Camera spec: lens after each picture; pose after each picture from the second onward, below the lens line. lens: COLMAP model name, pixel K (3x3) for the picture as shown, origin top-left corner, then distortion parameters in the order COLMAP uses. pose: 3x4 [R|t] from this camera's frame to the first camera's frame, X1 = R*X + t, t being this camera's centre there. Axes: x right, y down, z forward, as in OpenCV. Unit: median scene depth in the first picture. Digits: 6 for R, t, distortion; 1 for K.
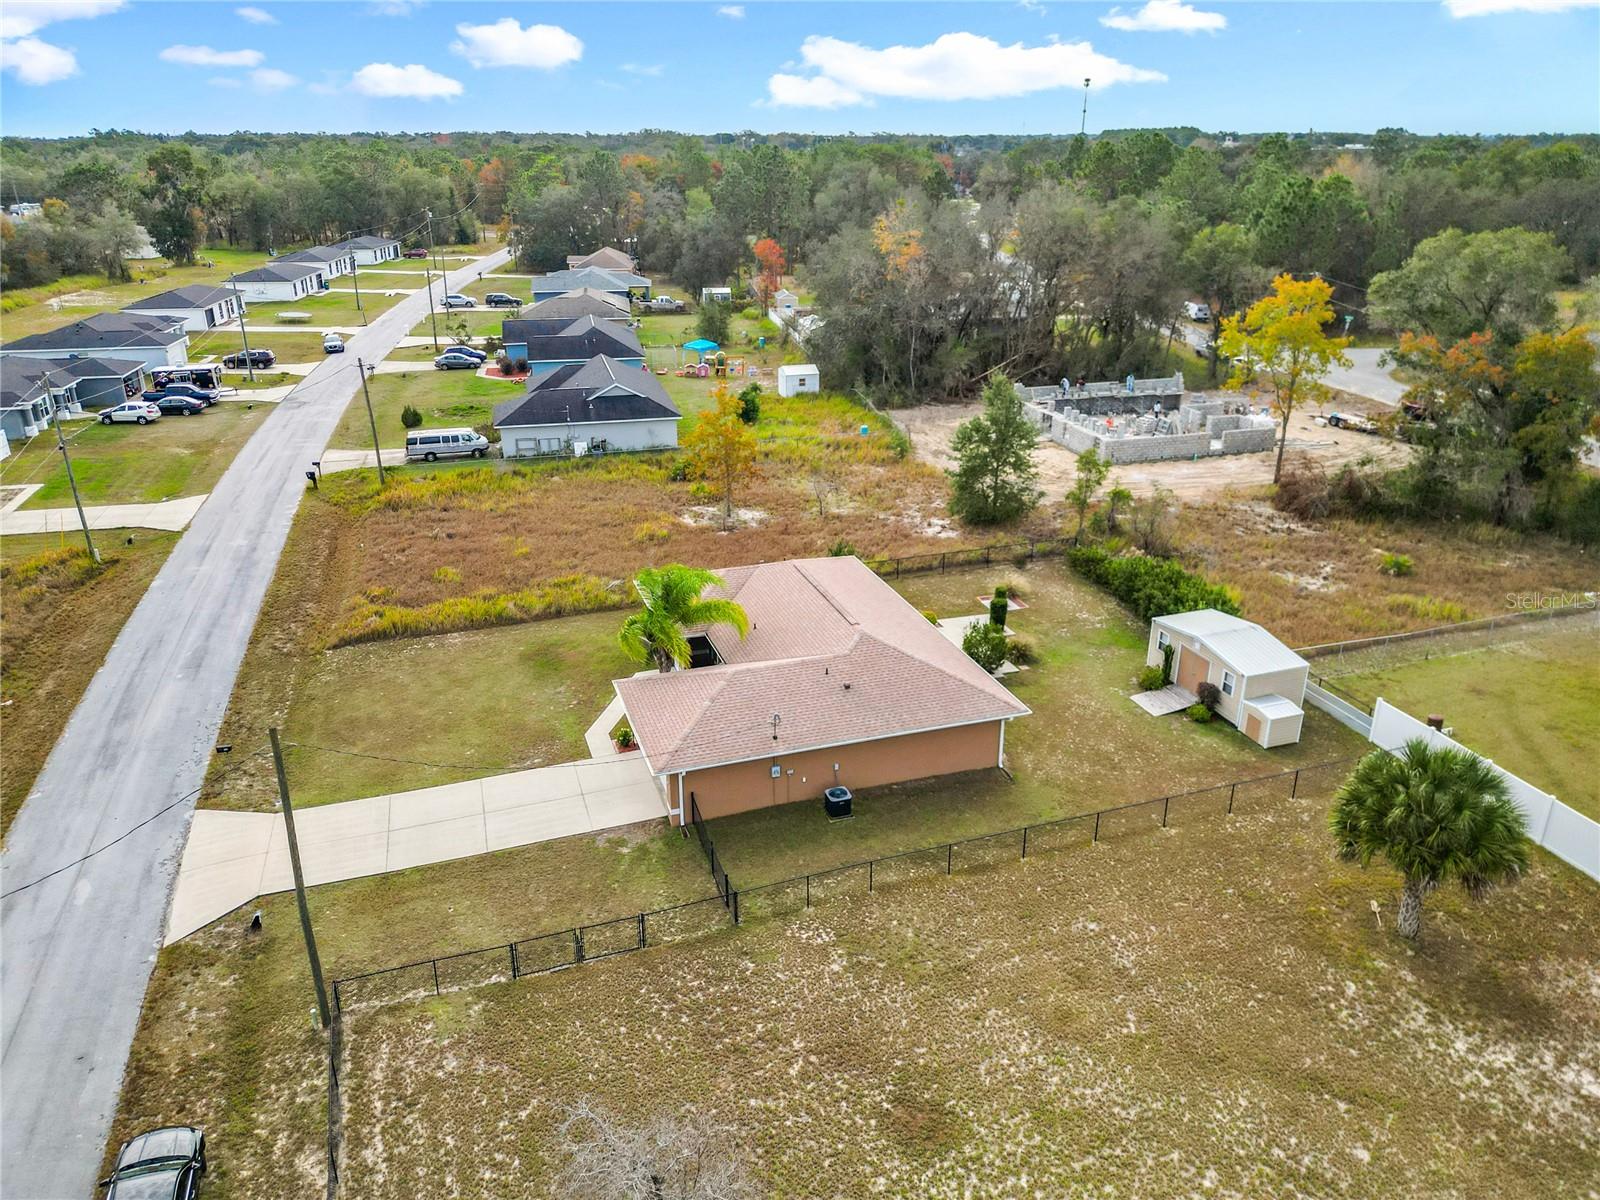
lens RADIAL K [[1120.8, 0, 794.3], [0, 1120.8, 606.9], [0, 0, 1]] dist [0.038163, -0.044783]
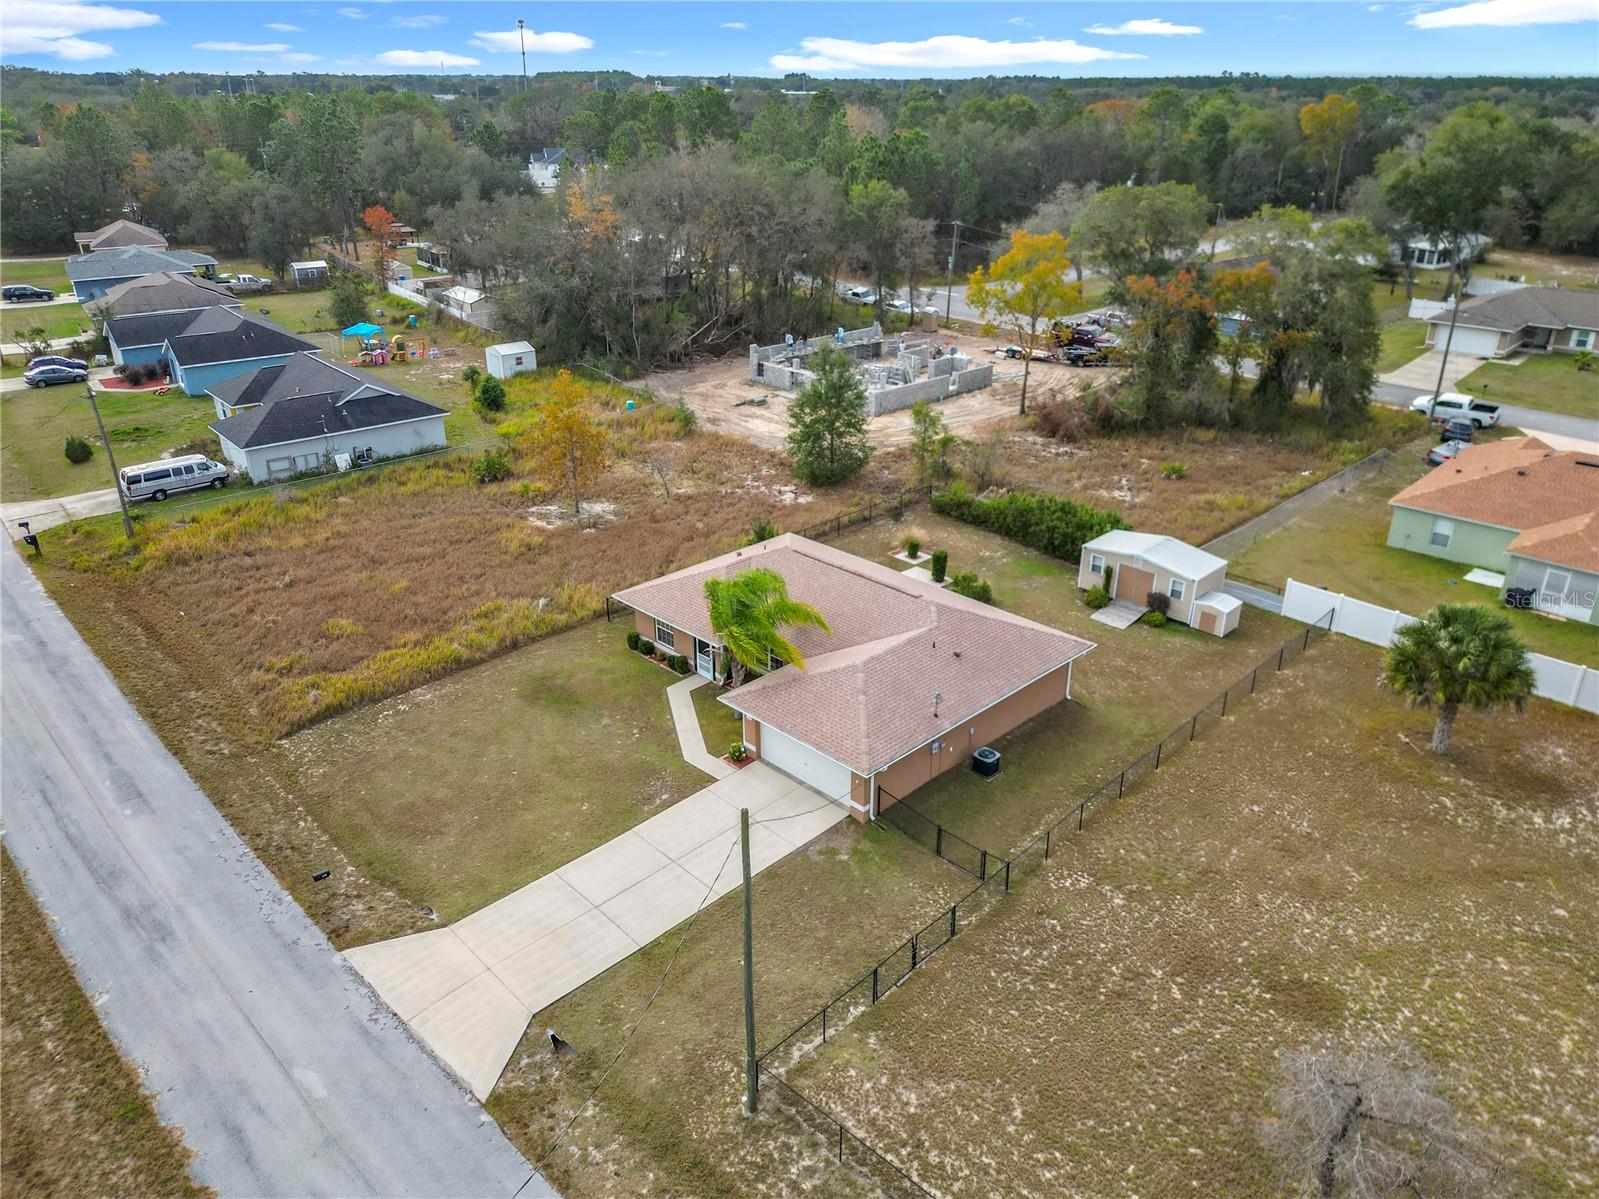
lens RADIAL K [[1120.1, 0, 805.1], [0, 1120.1, 605.0], [0, 0, 1]] dist [0.038163, -0.044783]
pose [[0.898575, -0.180910, 0.399793, -0.301173], [0.164367, 0.983497, 0.075611, -0.047583], [-0.406874, -0.002229, 0.913482, 0.056341]]
